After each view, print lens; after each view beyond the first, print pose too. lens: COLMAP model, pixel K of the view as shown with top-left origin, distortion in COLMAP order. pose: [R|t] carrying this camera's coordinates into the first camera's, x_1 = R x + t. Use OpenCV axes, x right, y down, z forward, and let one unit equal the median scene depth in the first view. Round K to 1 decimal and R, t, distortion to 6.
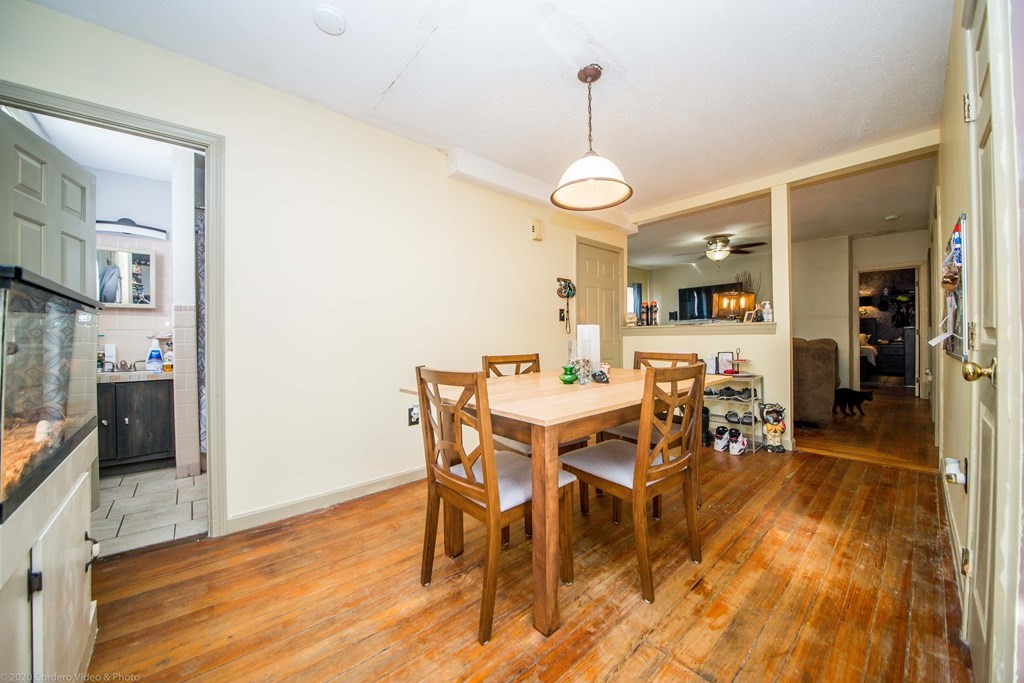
lens RADIAL K [[364.7, 0, 512.9], [0, 364.7, 335.1], [0, 0, 1]] dist [-0.001324, -0.005788]
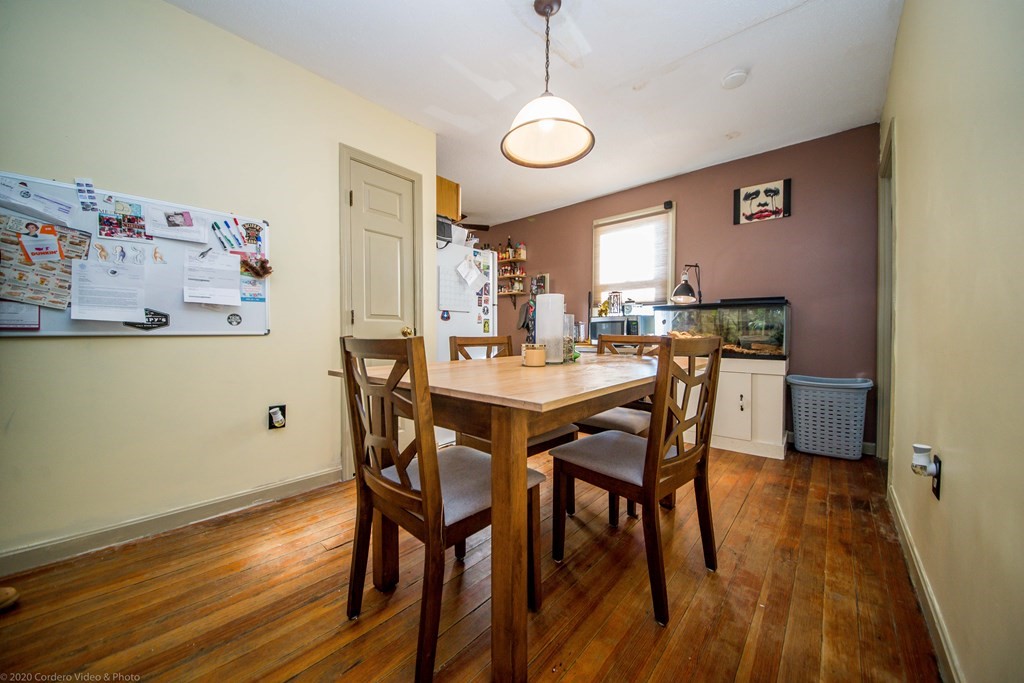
lens RADIAL K [[364.7, 0, 512.9], [0, 364.7, 335.1], [0, 0, 1]] dist [-0.001324, -0.005788]
pose [[-0.992114, 0.007877, -0.125092, 0.402654], [0.005695, 0.999826, 0.017789, 0.047283], [0.125210, 0.016936, -0.991986, 1.840798]]
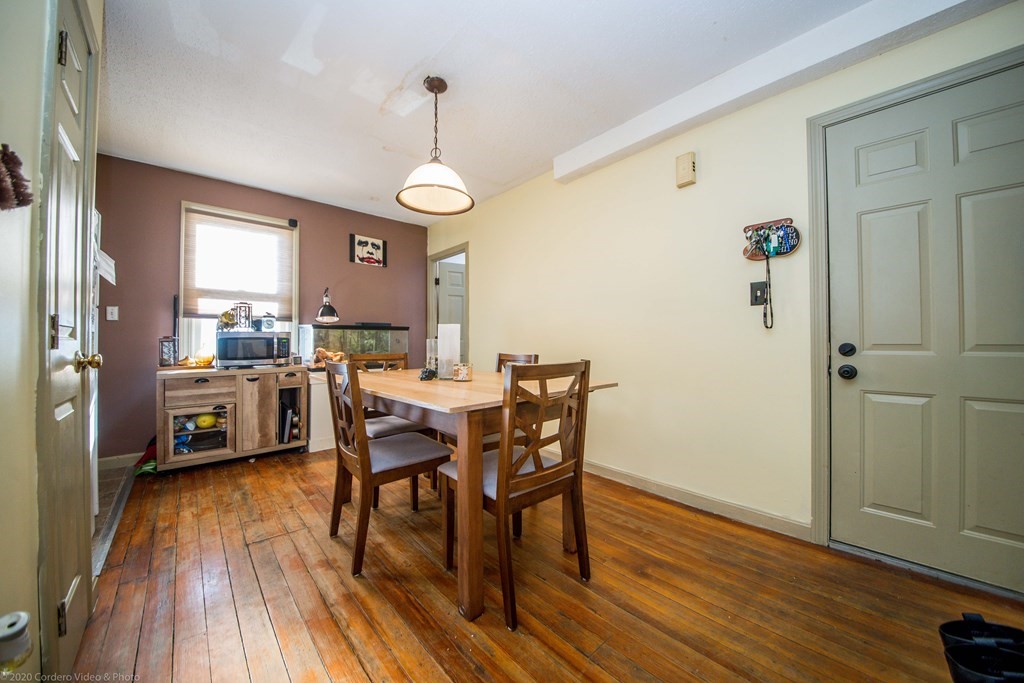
lens RADIAL K [[364.7, 0, 512.9], [0, 364.7, 335.1], [0, 0, 1]] dist [-0.001324, -0.005788]
pose [[0.016886, -0.022301, -0.999609, 1.246847], [-0.001612, 0.999749, -0.022331, 0.037702], [0.999856, 0.001988, 0.016846, 1.193500]]
